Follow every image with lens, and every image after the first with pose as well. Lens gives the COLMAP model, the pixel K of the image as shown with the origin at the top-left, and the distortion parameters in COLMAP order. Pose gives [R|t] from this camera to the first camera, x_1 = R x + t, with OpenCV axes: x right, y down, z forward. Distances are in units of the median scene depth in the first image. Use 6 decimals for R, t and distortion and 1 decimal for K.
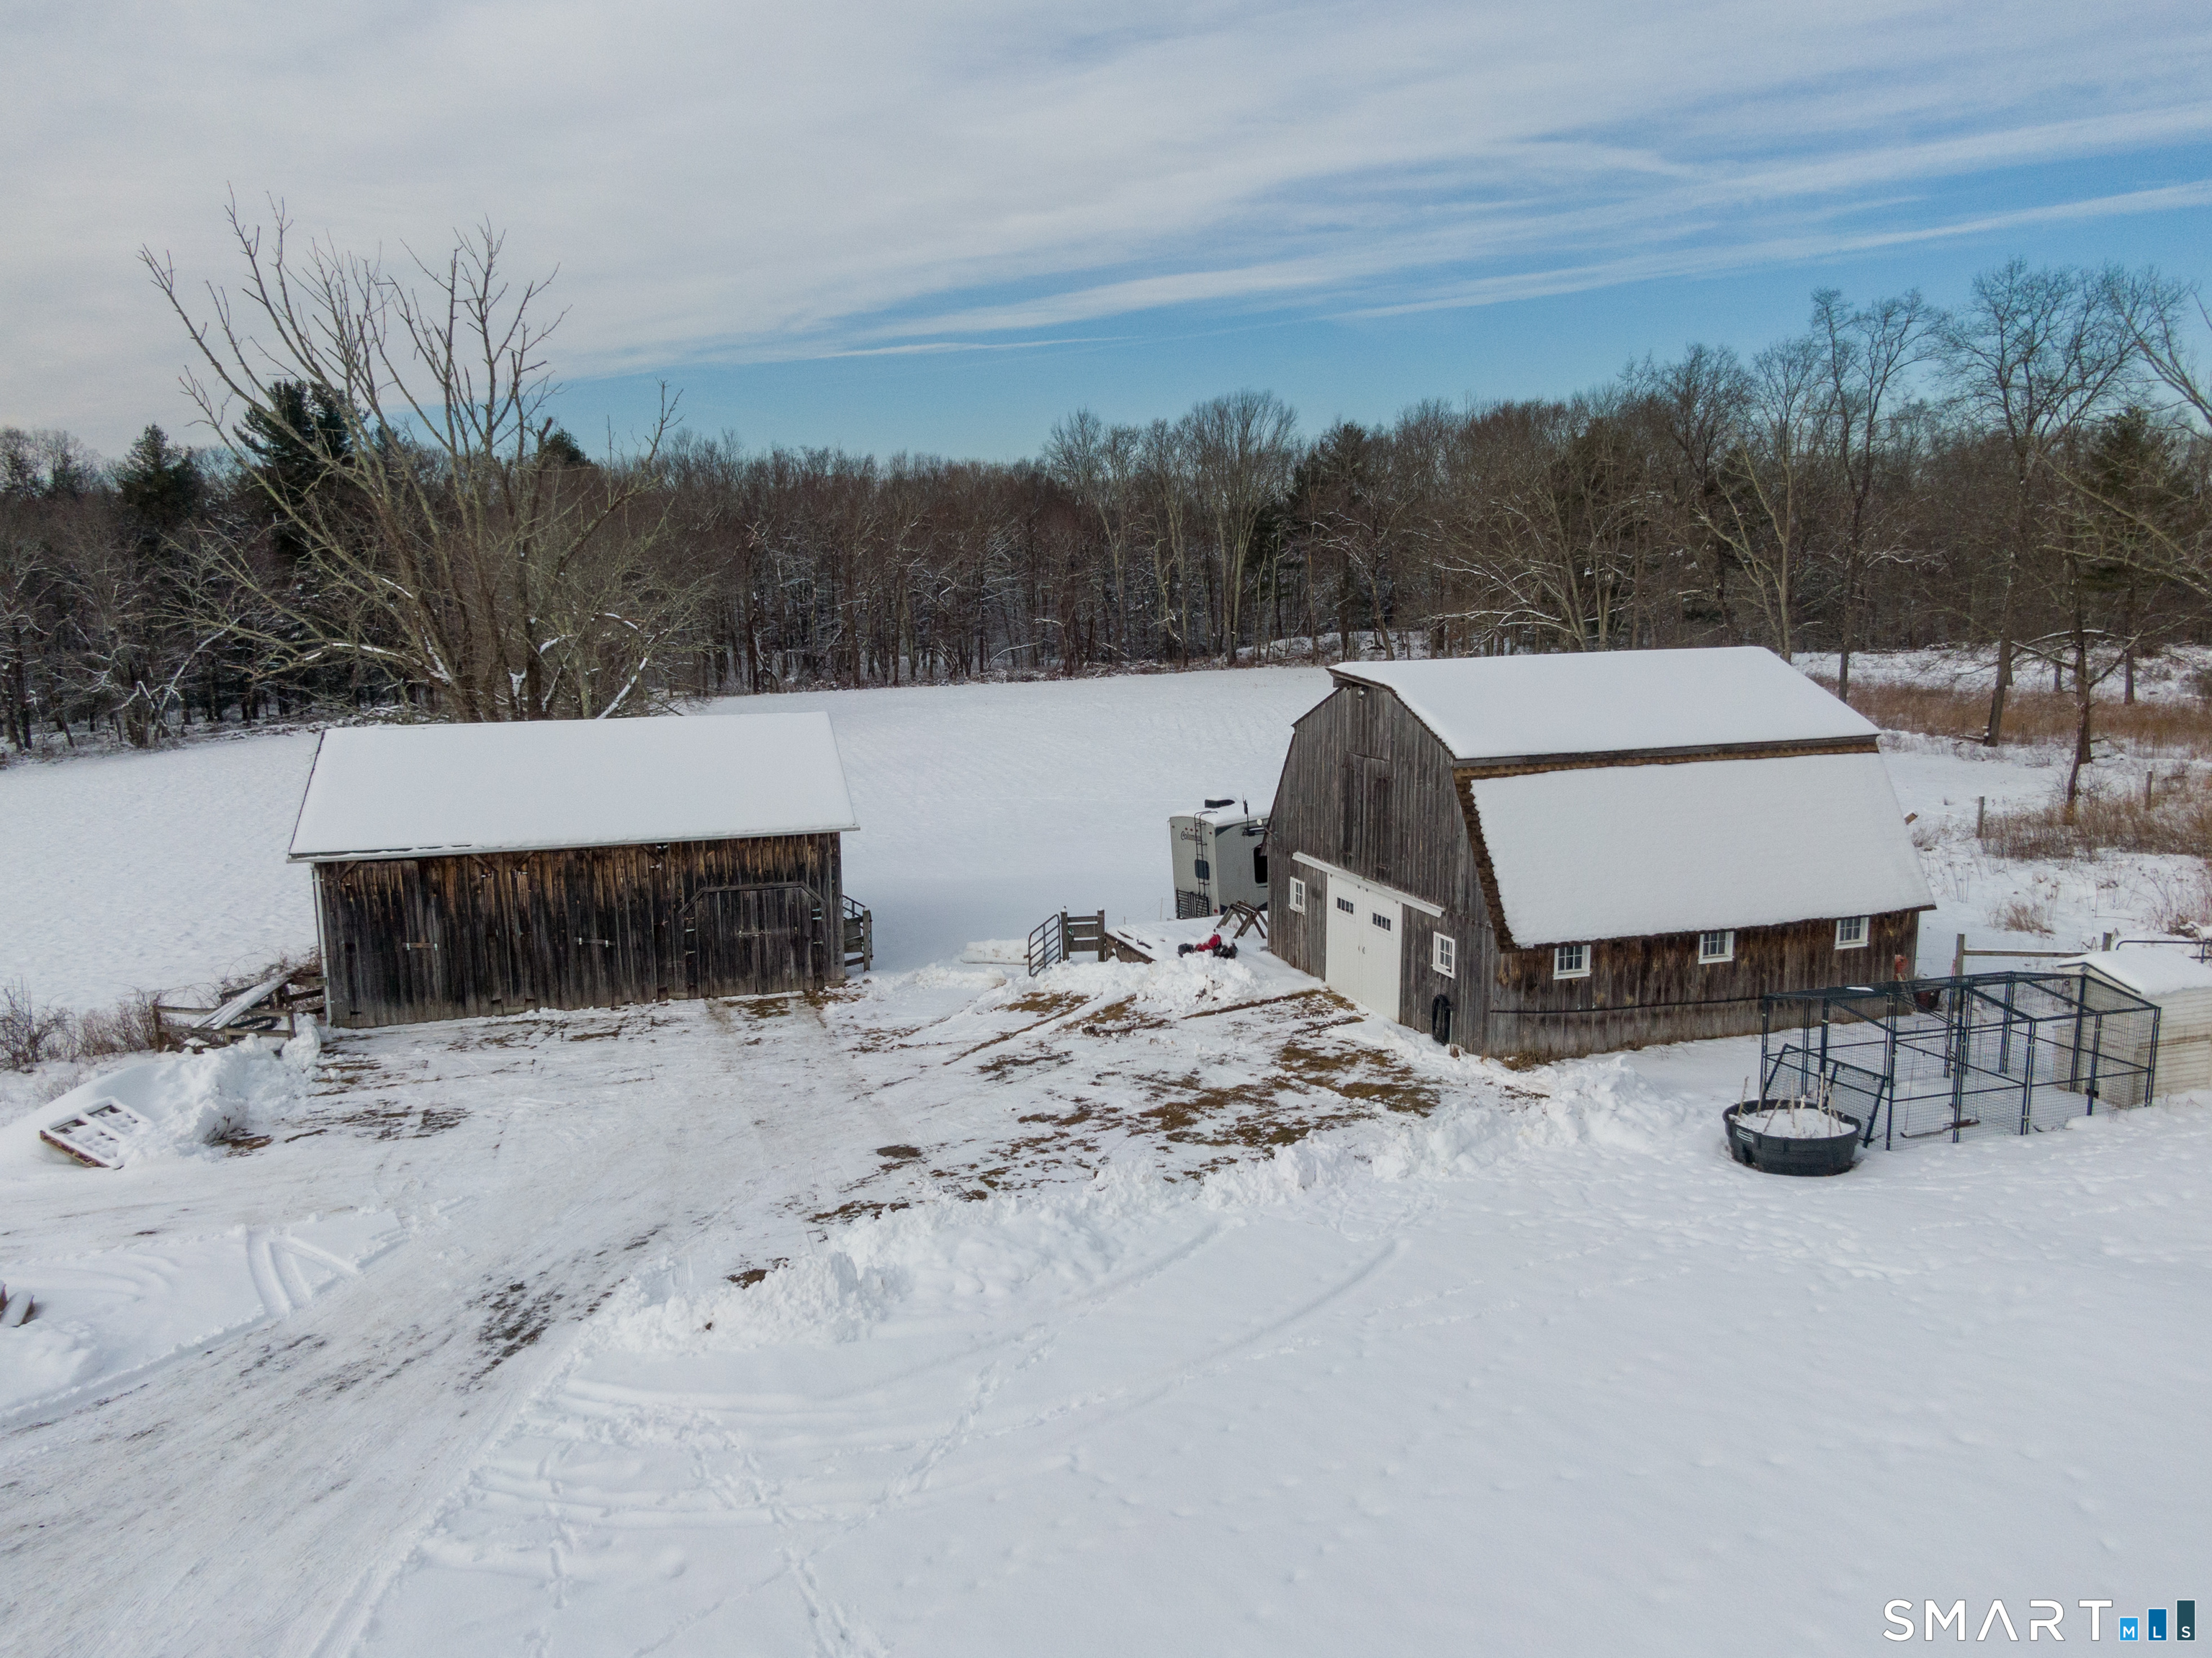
lens RADIAL K [[1616.3, 0, 1102.7], [0, 1616.3, 838.9], [0, 0, 1]] dist [0.033494, -0.014604]
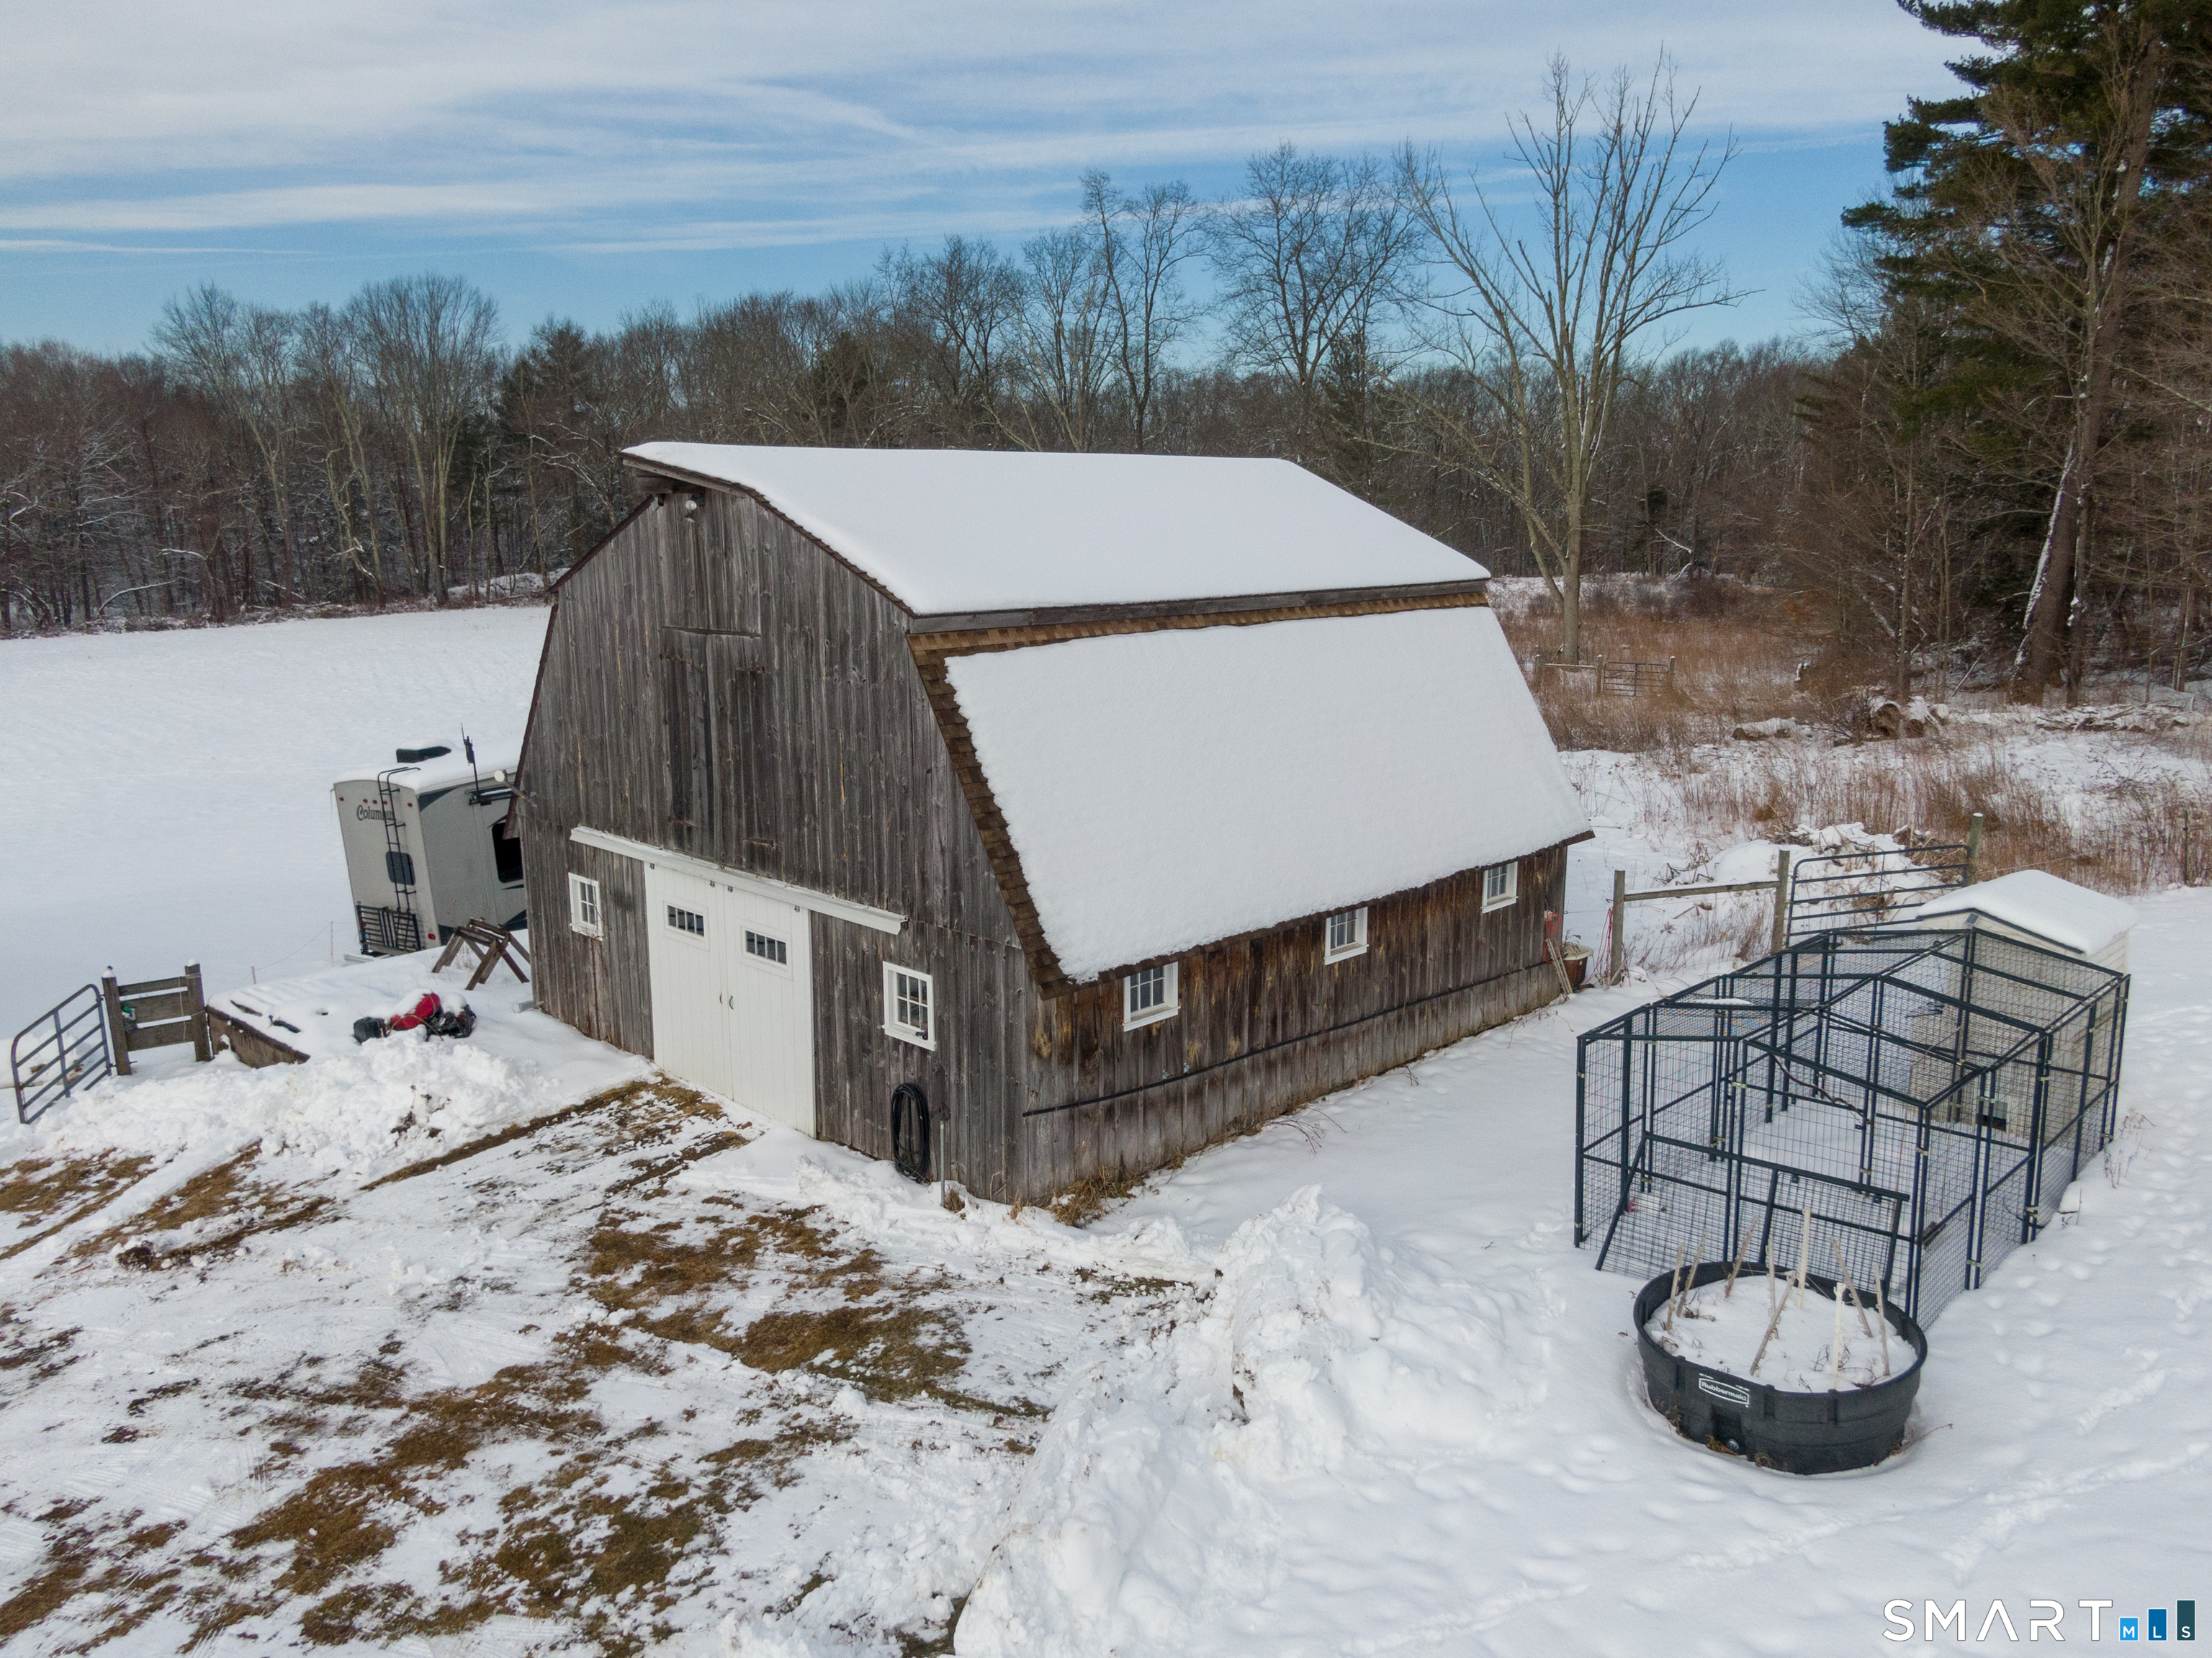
lens RADIAL K [[1616.3, 0, 1105.8], [0, 1616.3, 822.6], [0, 0, 1]] dist [0.033494, -0.014604]
pose [[0.894997, -0.078378, 0.439131, 0.044654], [0.070959, 0.996923, 0.033313, 0.001434], [-0.440391, 0.001345, 0.897805, 0.484785]]
